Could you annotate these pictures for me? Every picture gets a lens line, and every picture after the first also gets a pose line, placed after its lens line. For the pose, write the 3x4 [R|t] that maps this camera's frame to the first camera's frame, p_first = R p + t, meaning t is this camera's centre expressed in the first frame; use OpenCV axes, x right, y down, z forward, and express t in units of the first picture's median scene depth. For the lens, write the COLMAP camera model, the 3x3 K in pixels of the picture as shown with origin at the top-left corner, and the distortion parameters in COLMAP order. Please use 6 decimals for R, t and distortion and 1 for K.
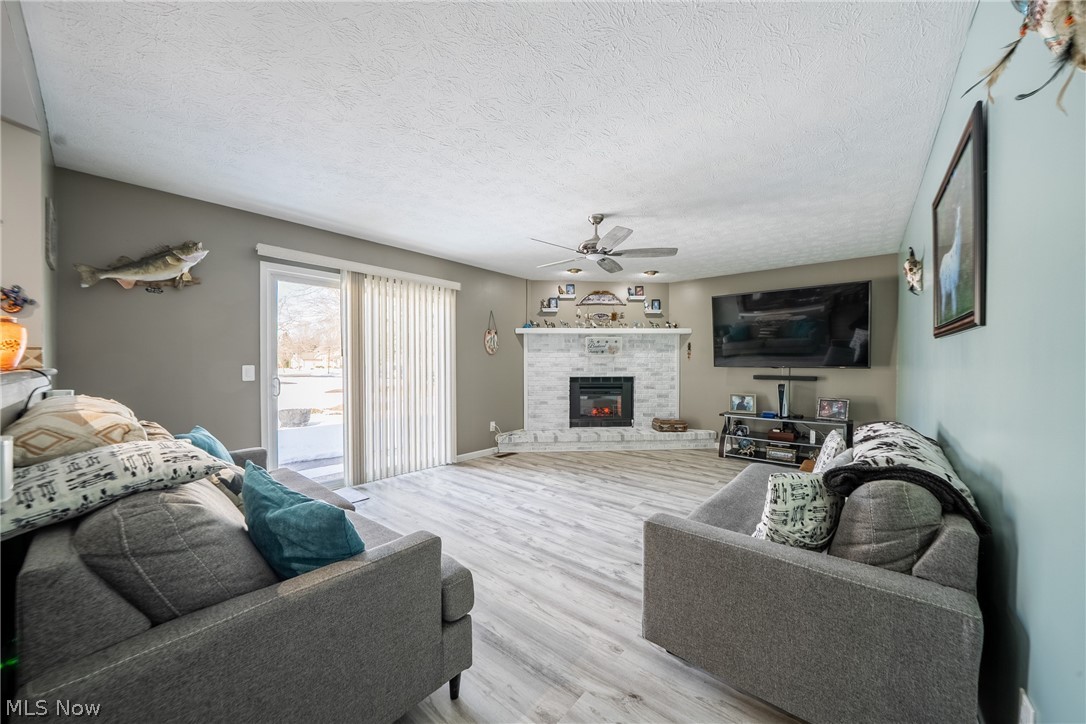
lens RADIAL K [[384.8, 0, 542.4], [0, 384.8, 372.6], [0, 0, 1]] dist [-0.022077, 0.000049]
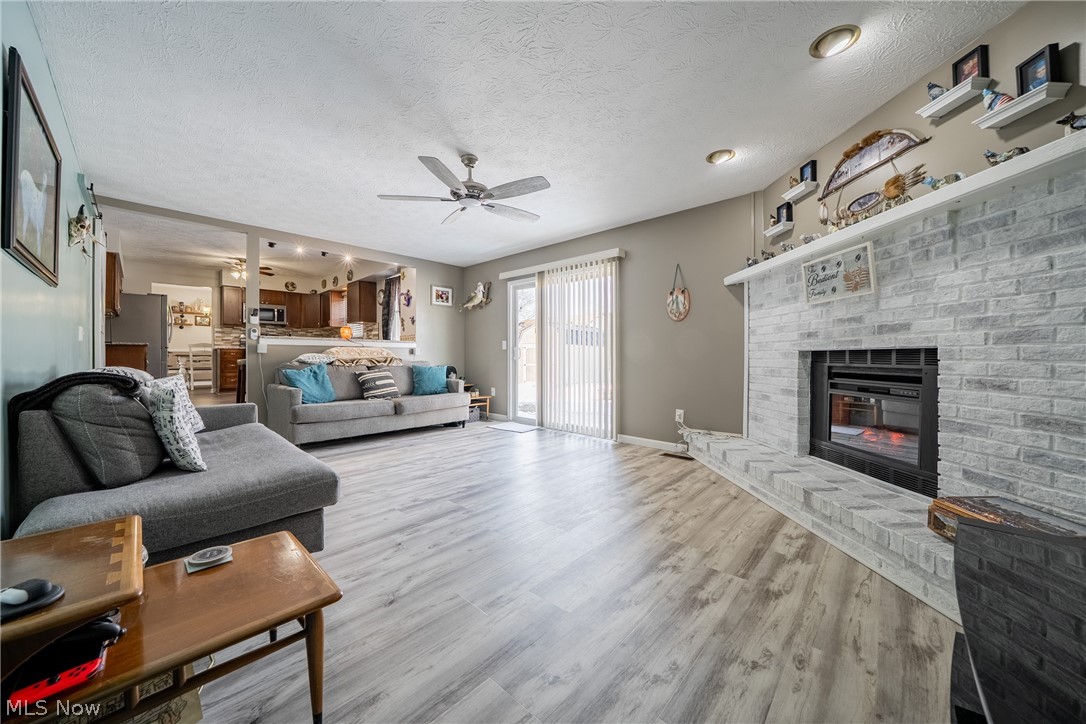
lens RADIAL K [[385.9, 0, 543.0], [0, 385.9, 362.0], [0, 0, 1]] dist [-0.025880, 0.002850]
pose [[-0.048730, 0.013585, -0.998720, 0.637692], [-0.027011, 0.999524, 0.014914, 0.029400], [0.998447, 0.027704, -0.048340, 0.763576]]
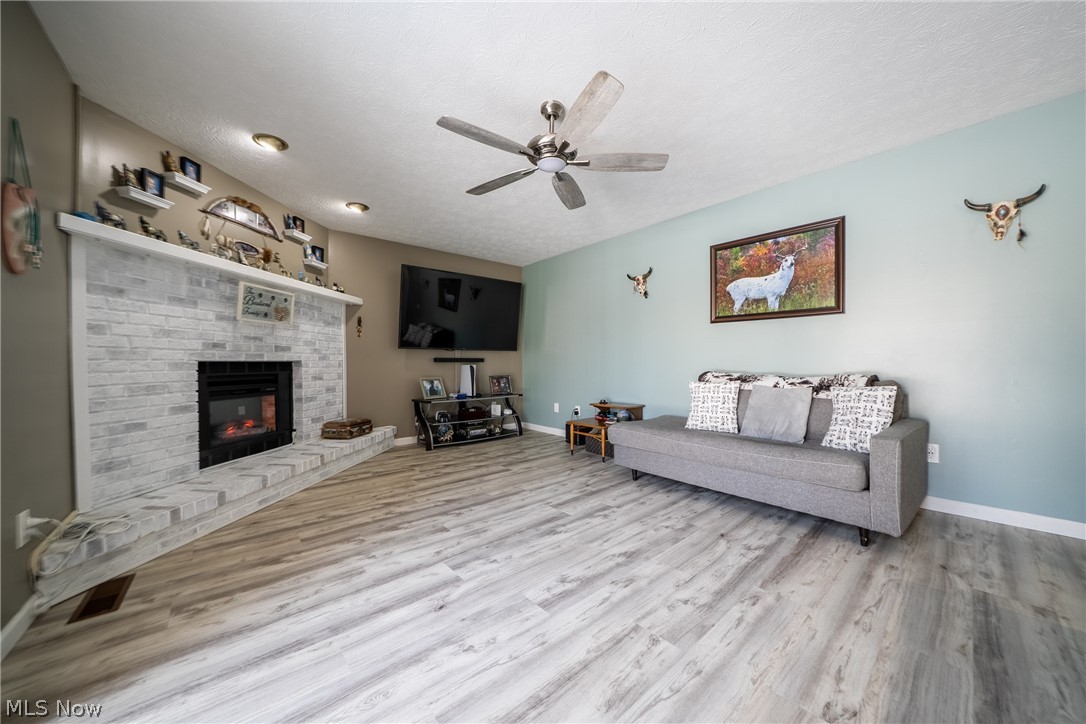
lens RADIAL K [[379.9, 0, 542.0], [0, 379.9, 368.8], [0, 0, 1]] dist [-0.021867, 0.000139]
pose [[0.167789, -0.018035, 0.985658, -0.328834], [0.030639, 0.999445, 0.013072, 0.029294], [-0.985347, 0.028006, 0.168248, 0.571463]]
